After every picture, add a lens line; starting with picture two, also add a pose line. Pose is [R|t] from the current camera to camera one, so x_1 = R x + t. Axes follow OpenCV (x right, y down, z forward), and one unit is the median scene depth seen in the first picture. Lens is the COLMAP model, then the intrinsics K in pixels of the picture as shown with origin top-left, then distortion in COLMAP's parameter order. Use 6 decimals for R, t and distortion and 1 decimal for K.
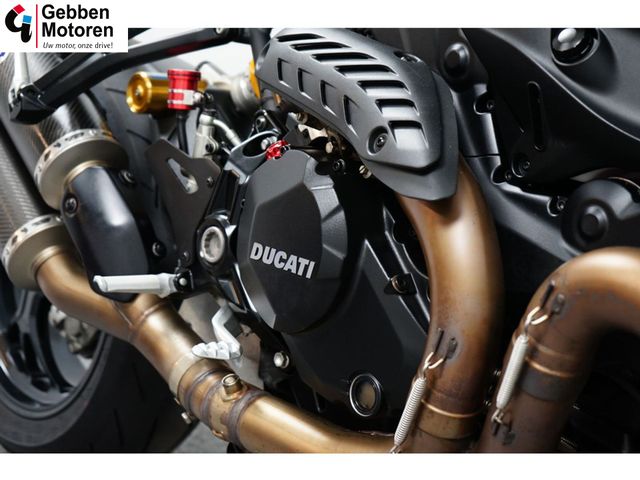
lens RADIAL K [[1168.2, 0, 320.6], [0, 1168.2, 240.8], [0, 0, 1]] dist [-0.064050, 0.000000]
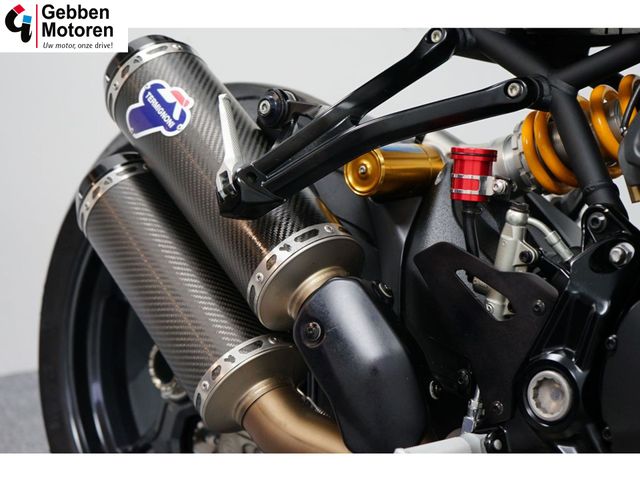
lens RADIAL K [[1118.5, 0, 320.2], [0, 1118.5, 238.3], [0, 0, 1]] dist [0.029747, 0.000000]
pose [[0.998125, -0.016236, 0.059024, -0.275488], [0.016998, 0.999778, -0.012433, -0.088614], [-0.058809, 0.013413, 0.998179, 0.327036]]
